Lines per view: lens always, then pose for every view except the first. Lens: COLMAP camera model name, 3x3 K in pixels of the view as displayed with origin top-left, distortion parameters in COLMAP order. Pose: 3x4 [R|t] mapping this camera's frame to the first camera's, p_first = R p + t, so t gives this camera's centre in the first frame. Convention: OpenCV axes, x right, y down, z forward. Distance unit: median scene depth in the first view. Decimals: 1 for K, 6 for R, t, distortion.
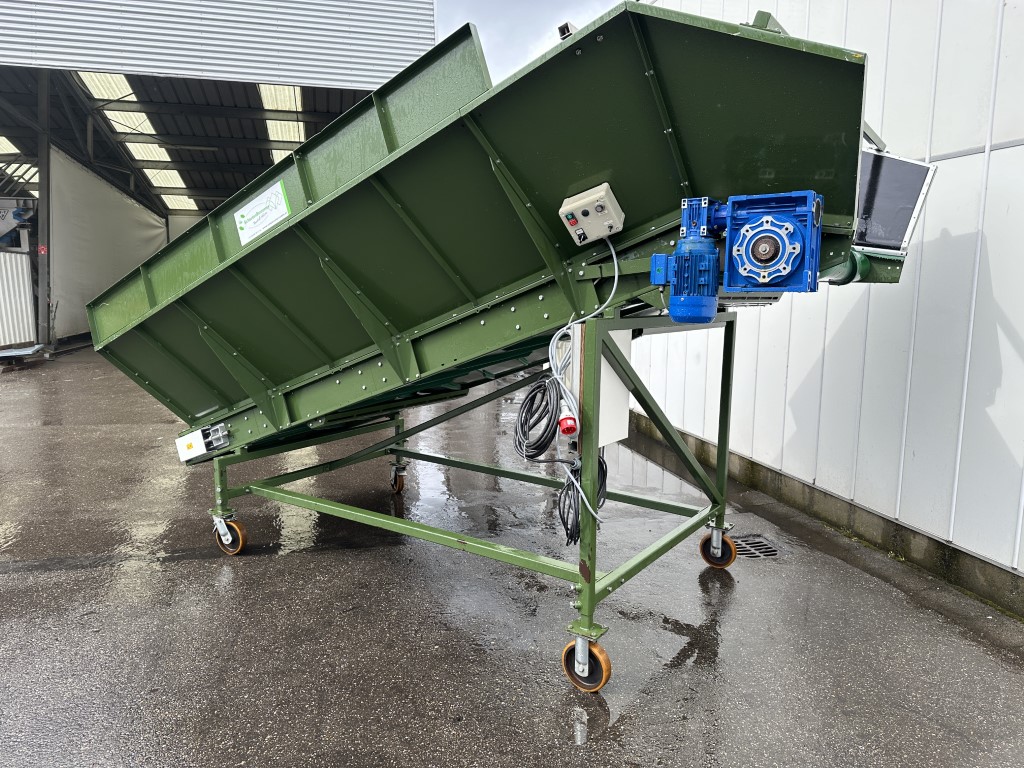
lens RADIAL K [[724.2, 0, 512.0], [0, 724.2, 384.0], [0, 0, 1]] dist [0.057920, -0.076099]
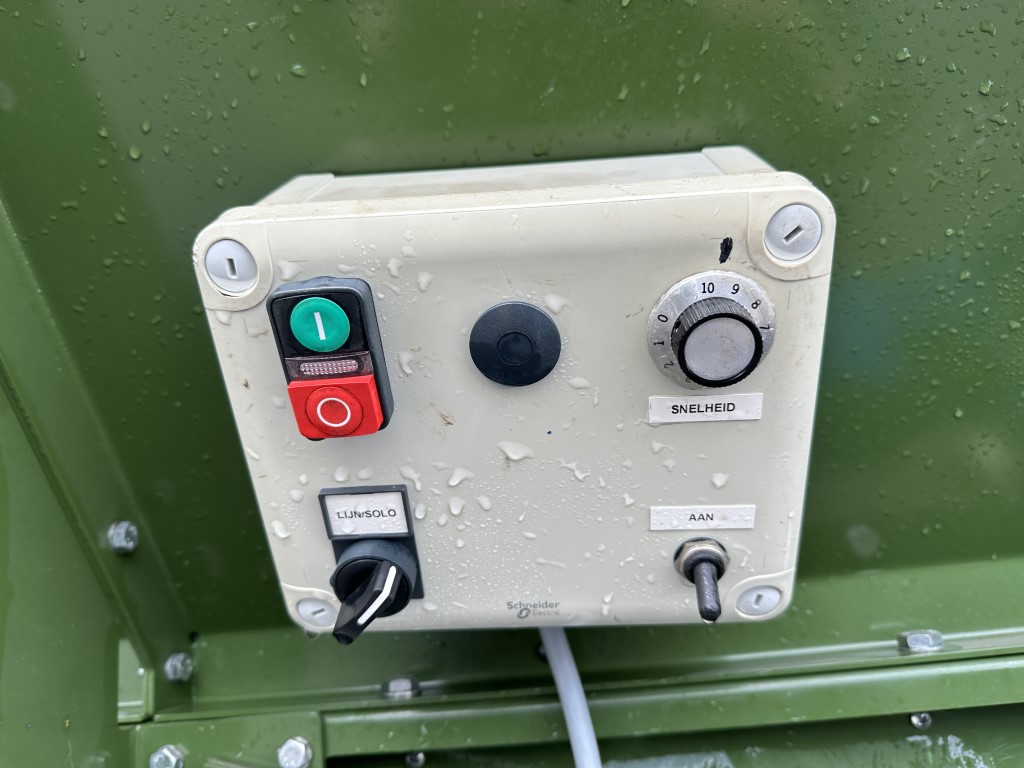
lens RADIAL K [[724.2, 0, 512.0], [0, 724.2, 384.0], [0, 0, 1]] dist [0.057920, -0.076099]
pose [[0.859055, 0.310160, 0.407216, 0.066902], [-0.188806, 0.931425, -0.311127, -0.202819], [-0.475791, 0.190390, 0.858705, 0.921185]]
